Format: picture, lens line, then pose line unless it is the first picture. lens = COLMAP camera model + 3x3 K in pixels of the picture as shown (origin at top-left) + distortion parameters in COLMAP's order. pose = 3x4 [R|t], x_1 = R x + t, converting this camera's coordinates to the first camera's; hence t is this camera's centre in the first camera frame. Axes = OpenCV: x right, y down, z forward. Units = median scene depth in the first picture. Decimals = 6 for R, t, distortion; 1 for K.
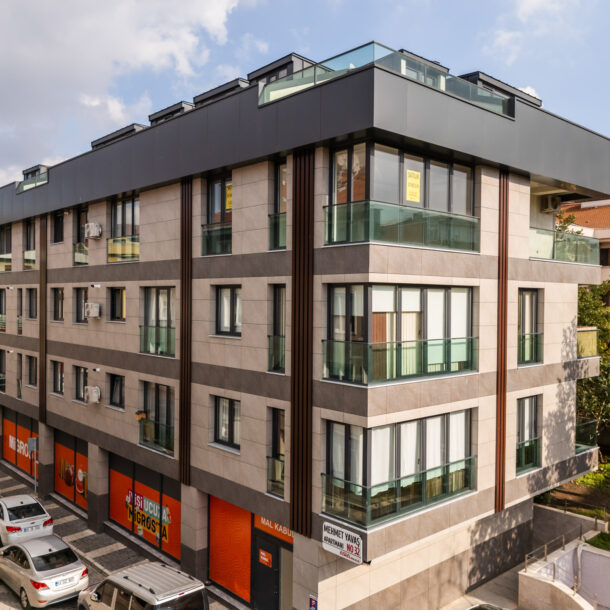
lens RADIAL K [[613.3, 0, 305.0], [0, 613.3, 305.0], [0, 0, 1]] dist [0.067372, -0.121157]
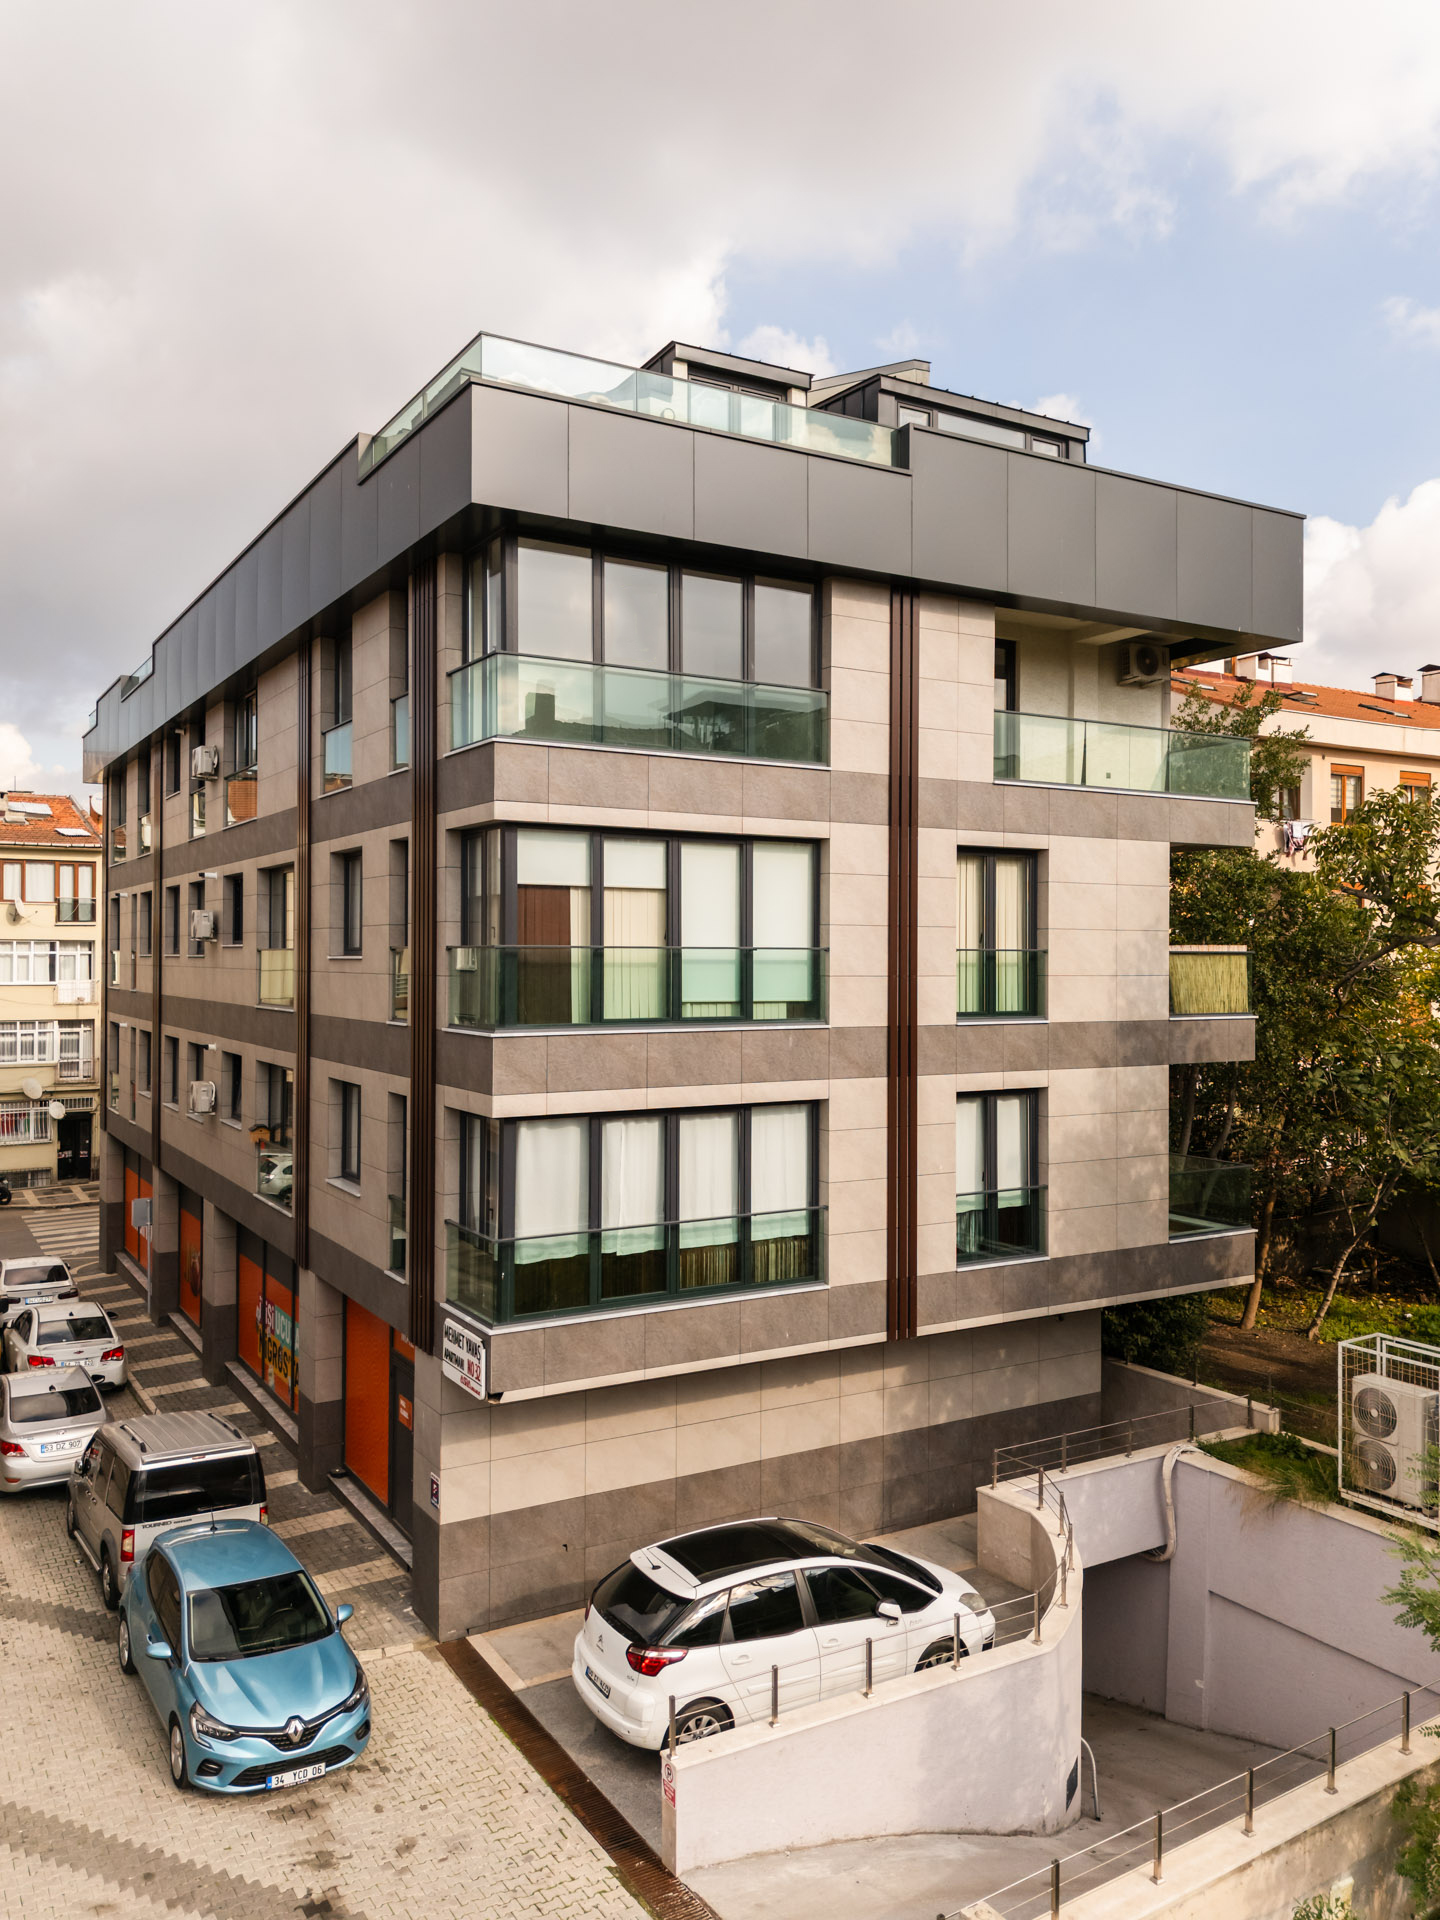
lens RADIAL K [[1468.9, 0, 729.7], [0, 1468.9, 941.2], [0, 0, 1]] dist [0.063832, -0.122869]
pose [[0.979414, -0.008090, -0.201699, 0.402507], [0.003331, 0.999708, -0.023922, 0.067902], [0.201833, 0.022758, 0.979155, -0.083557]]
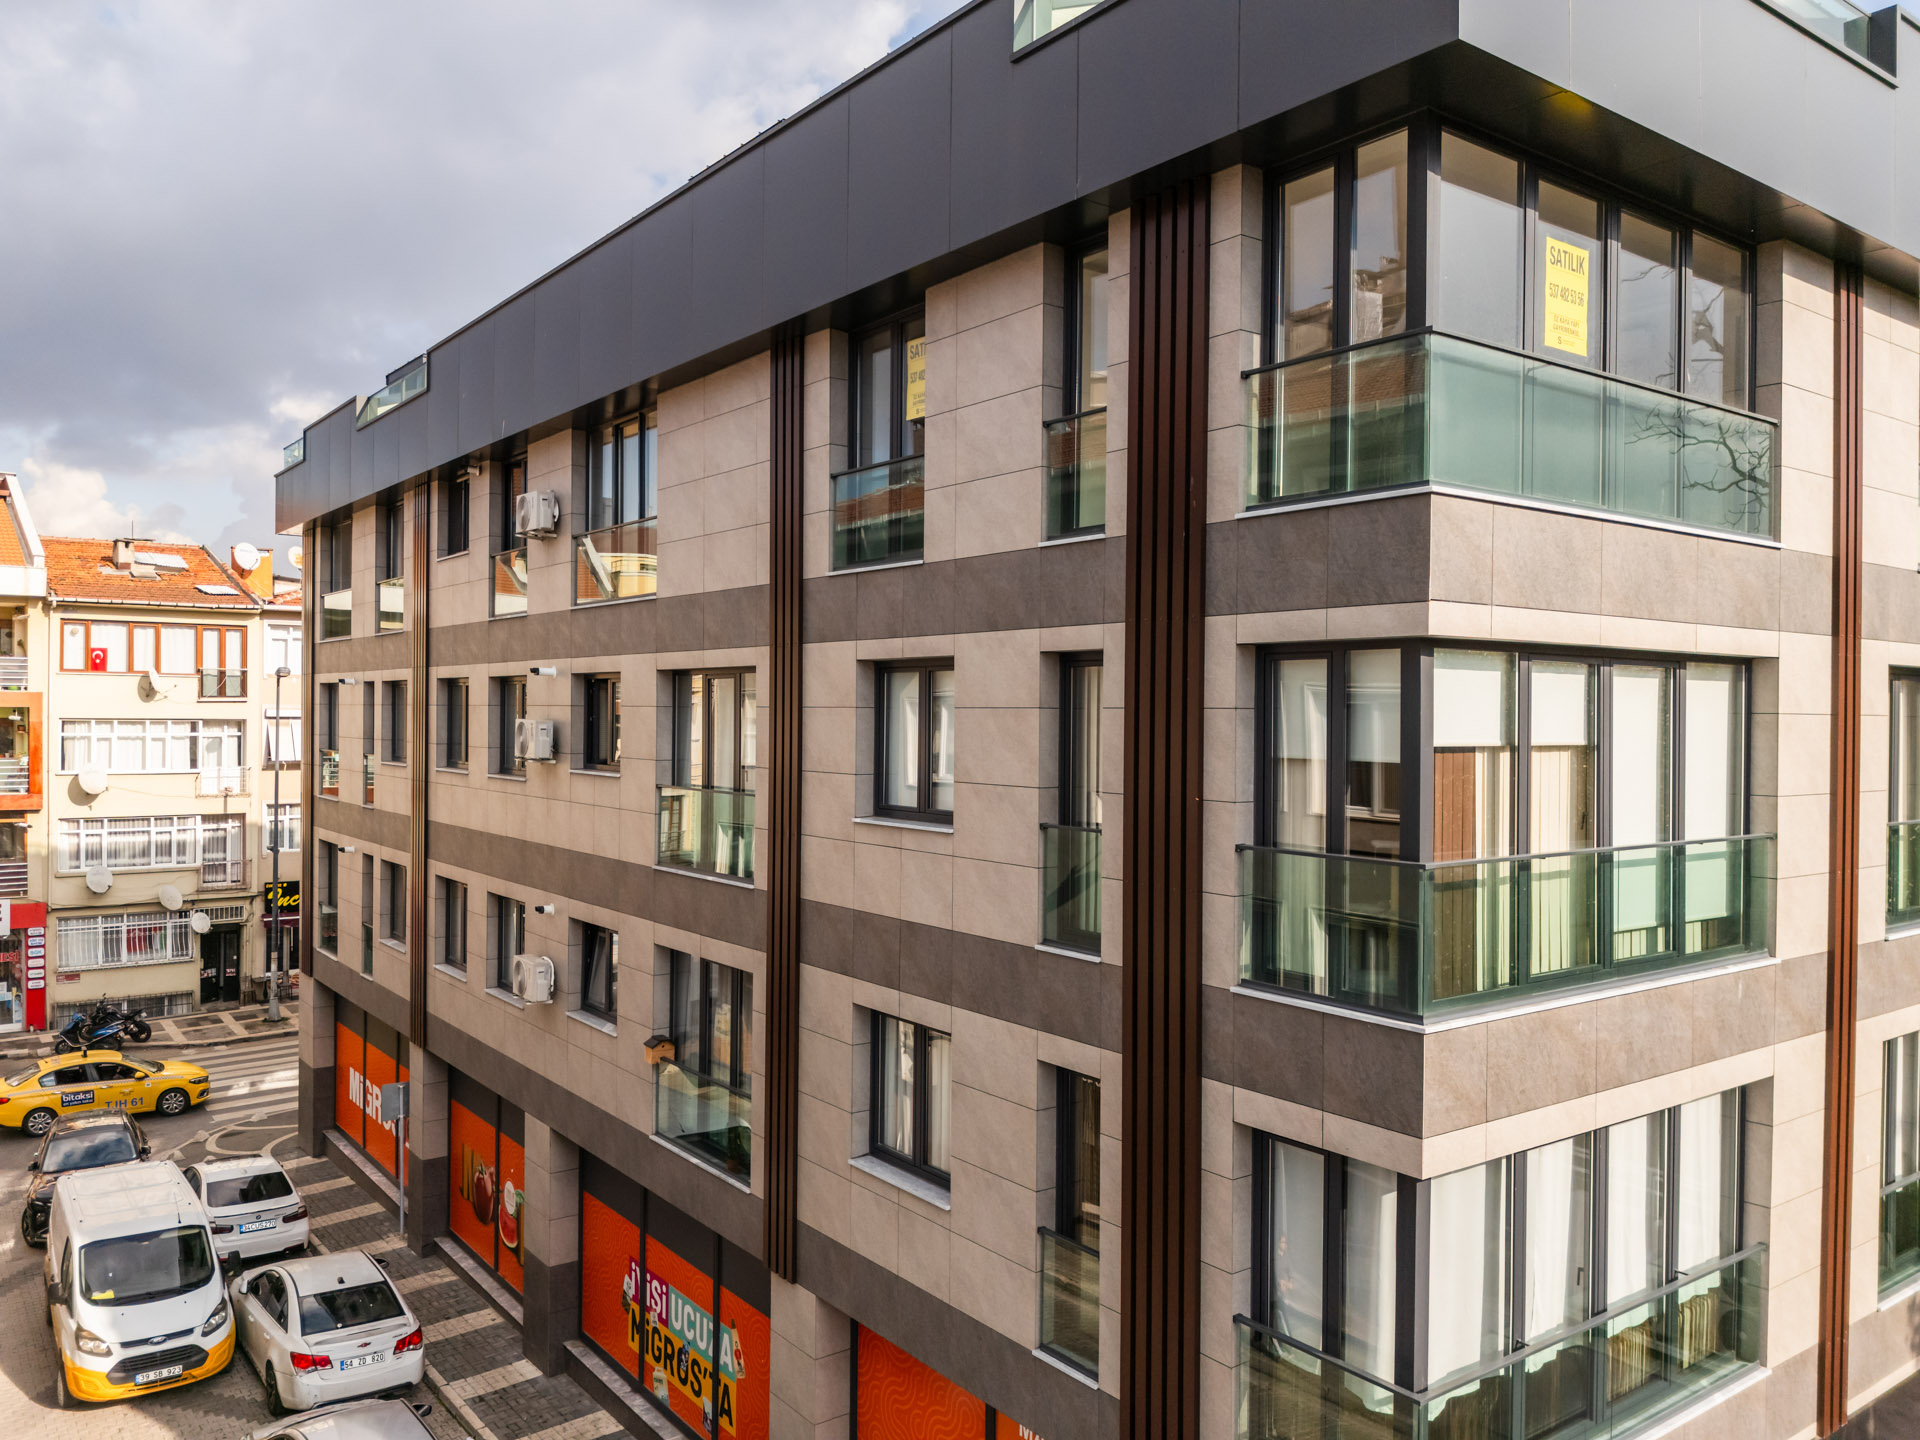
lens RADIAL K [[1441.9, 0, 960.0], [0, 1441.9, 720.0], [0, 0, 1]] dist [0.055676, -0.095283]
pose [[0.995093, 0.000630, -0.098940, -0.027886], [-0.001302, 0.999977, -0.006724, 0.003244], [0.098933, 0.006820, 0.995071, 0.269099]]
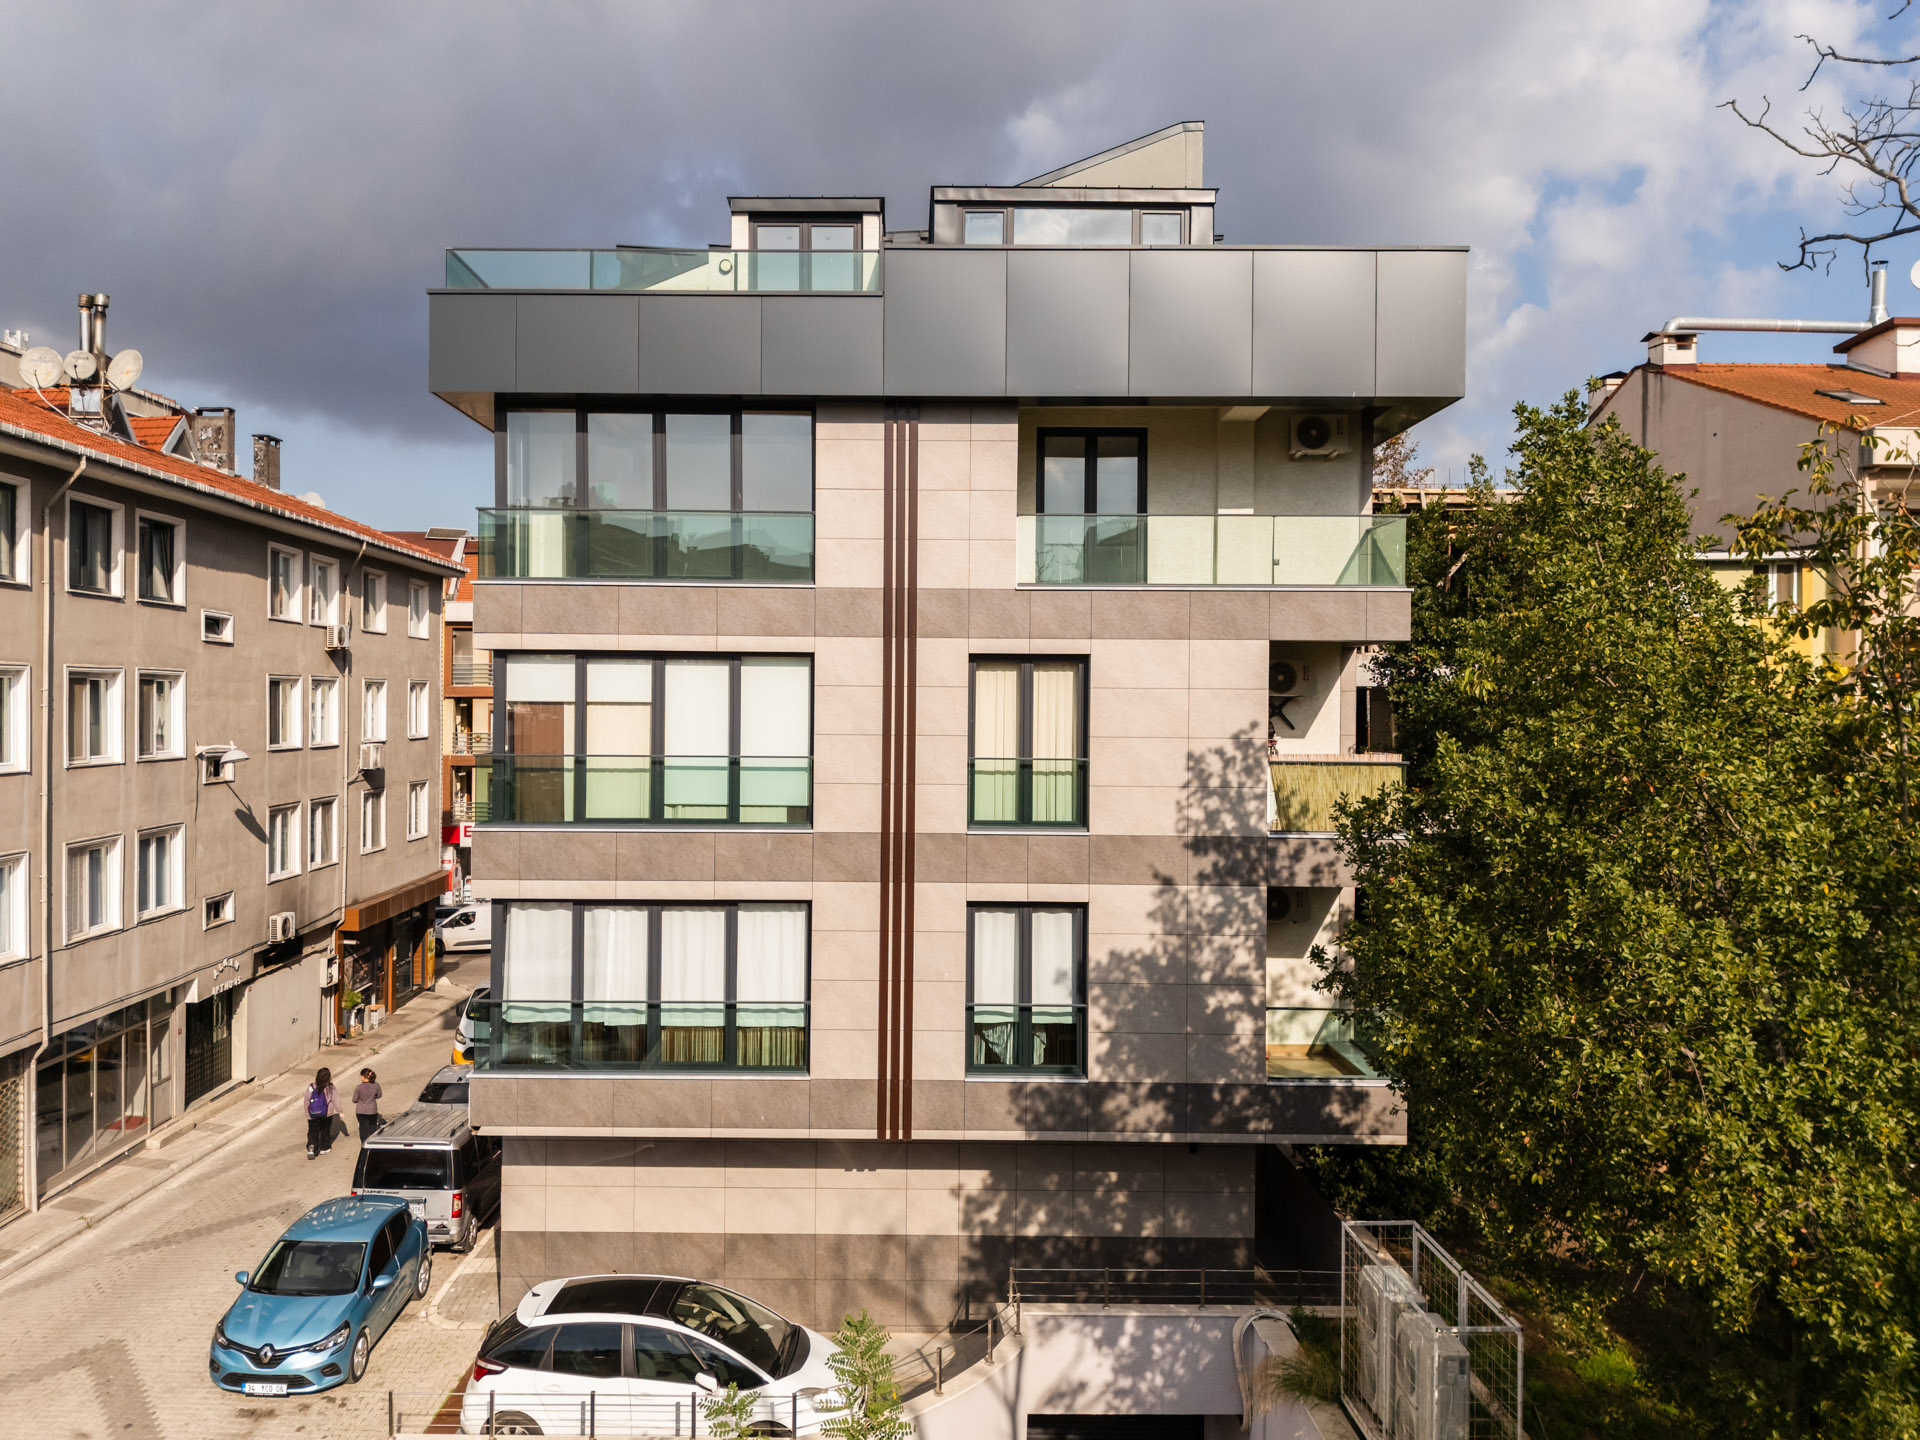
lens RADIAL K [[1468.9, 0, 904.6], [0, 1468.9, 707.6], [0, 0, 1]] dist [0.063832, -0.122869]
pose [[0.735322, -0.001870, -0.677715, 1.044319], [-0.008727, 0.999887, -0.012228, 0.024721], [0.677662, 0.014906, 0.735223, 0.186659]]
